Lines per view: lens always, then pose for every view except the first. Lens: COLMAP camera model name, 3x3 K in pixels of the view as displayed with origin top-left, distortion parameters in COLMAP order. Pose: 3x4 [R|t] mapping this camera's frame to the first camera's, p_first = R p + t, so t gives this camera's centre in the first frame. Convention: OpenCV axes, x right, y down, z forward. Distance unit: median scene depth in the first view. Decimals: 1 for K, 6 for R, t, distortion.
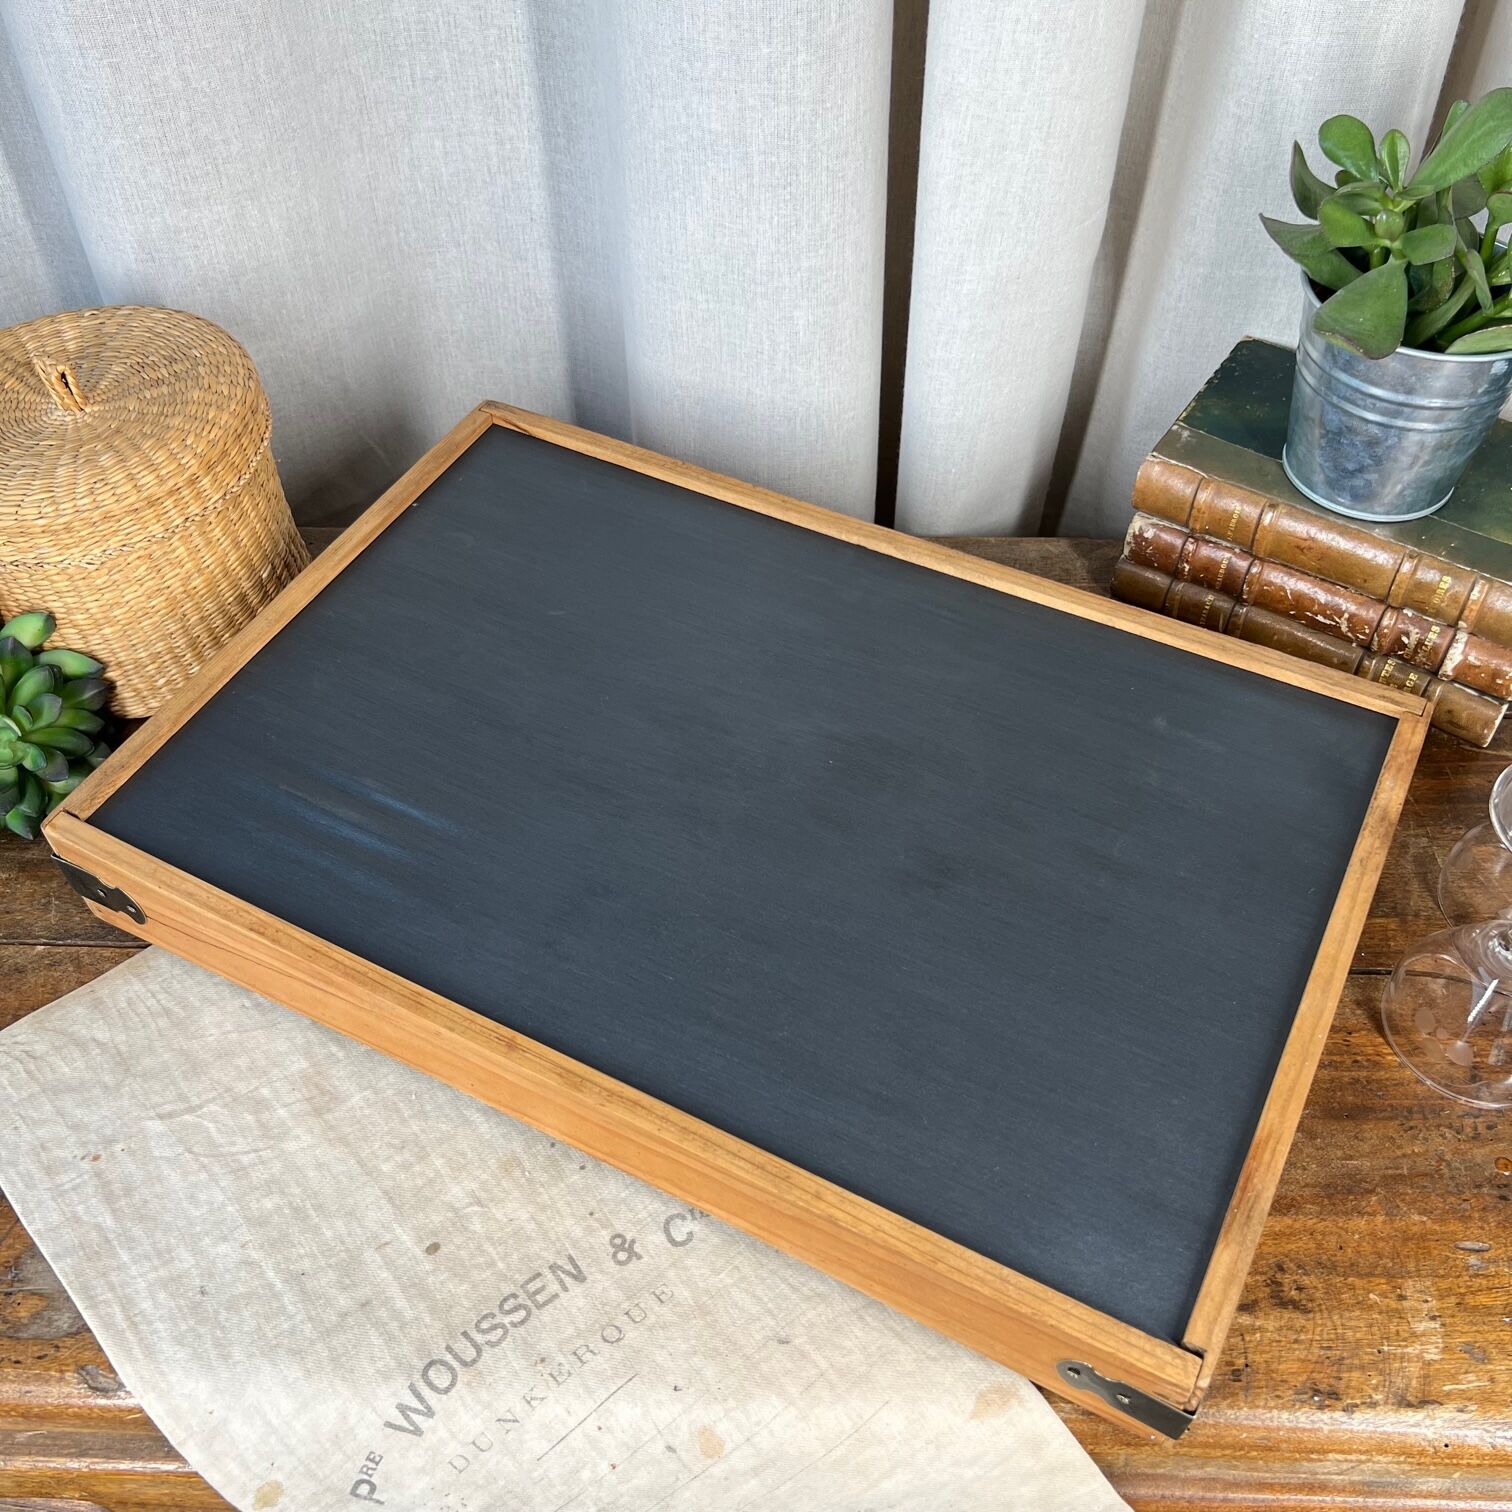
lens RADIAL K [[1590.5, 0, 755.9], [0, 1590.5, 852.5], [0, 0, 1]] dist [-0.001612, -0.038461]
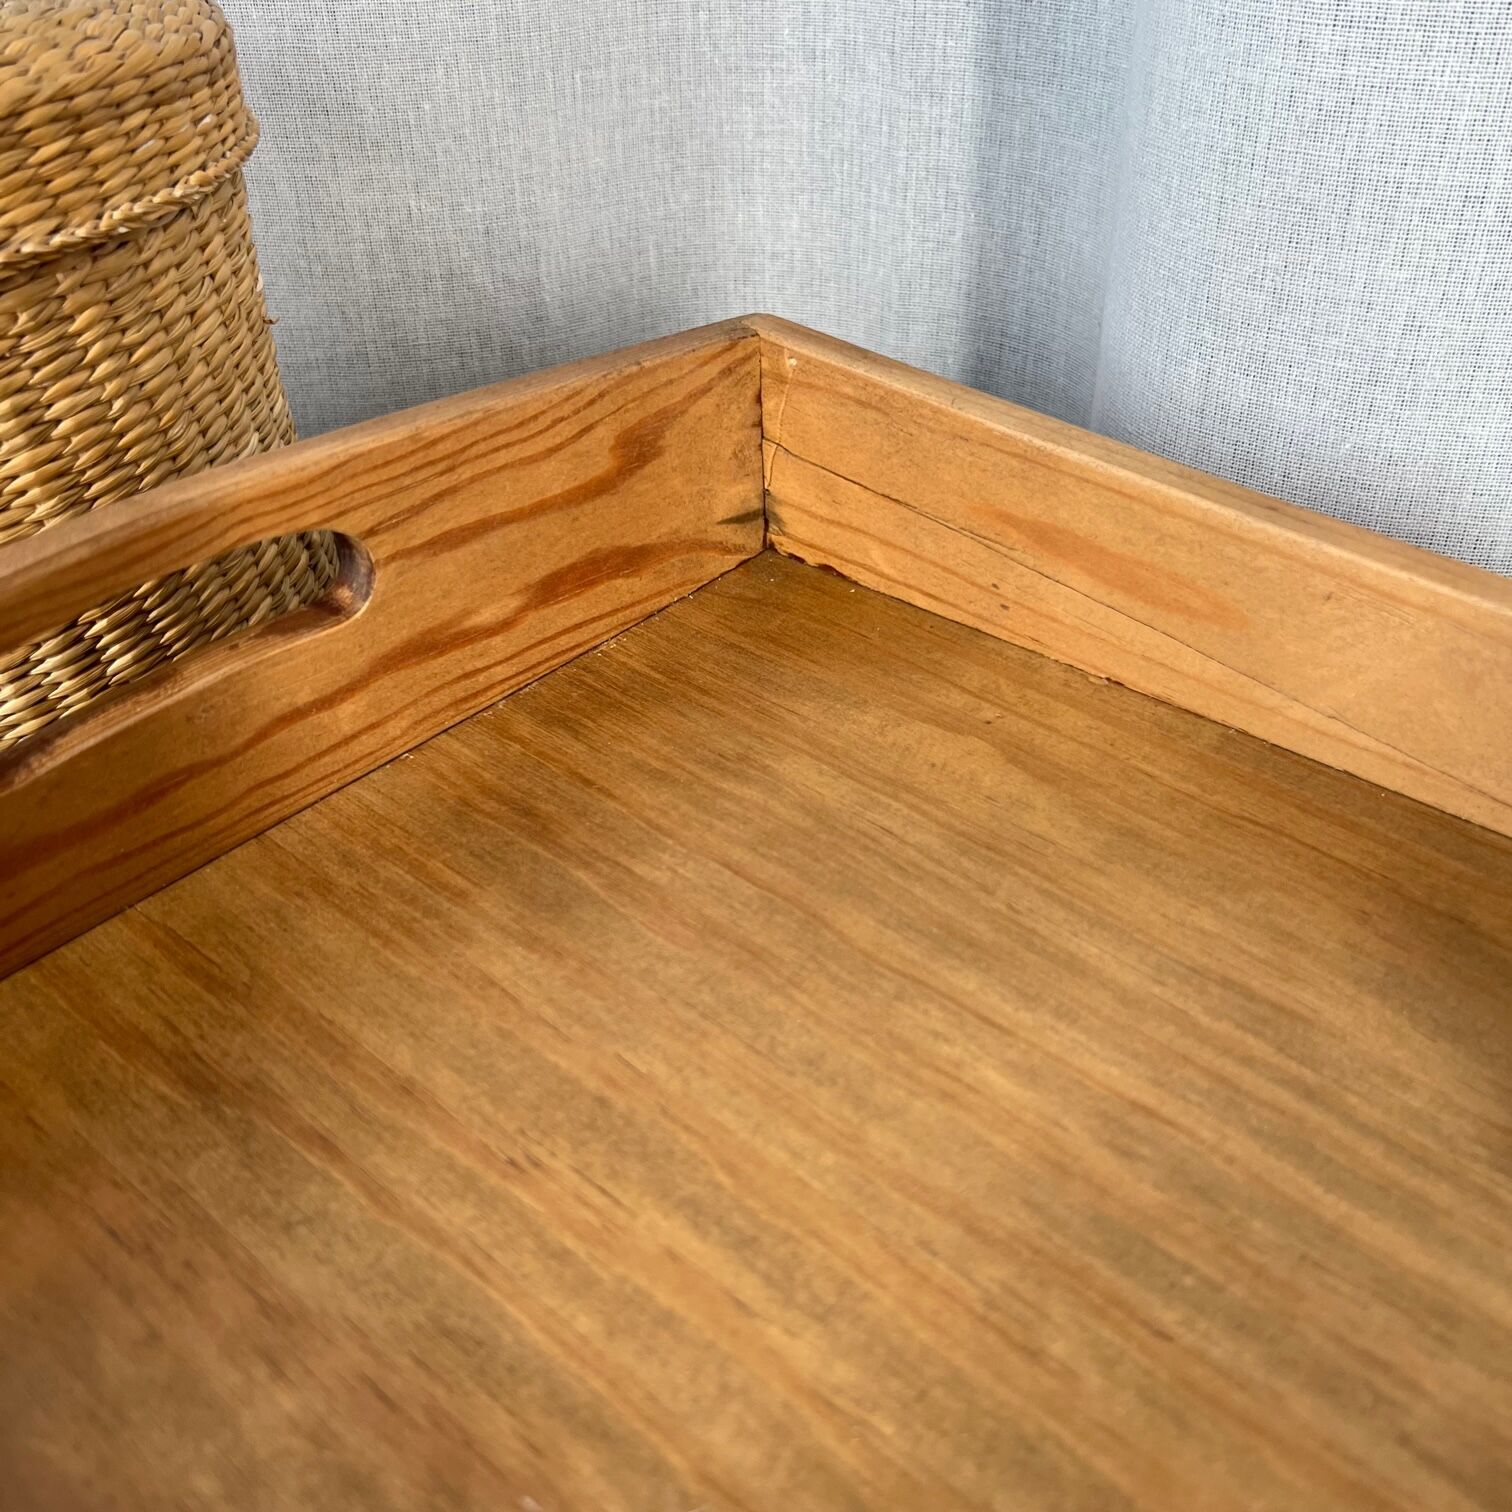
lens RADIAL K [[1590.5, 0, 755.9], [0, 1590.5, 852.5], [0, 0, 1]] dist [-0.001612, -0.038461]
pose [[0.956183, 0.173973, -0.235473, -0.065323], [-0.219120, 0.958669, -0.181493, -0.077412], [0.194166, 0.225138, 0.954784, 0.832680]]
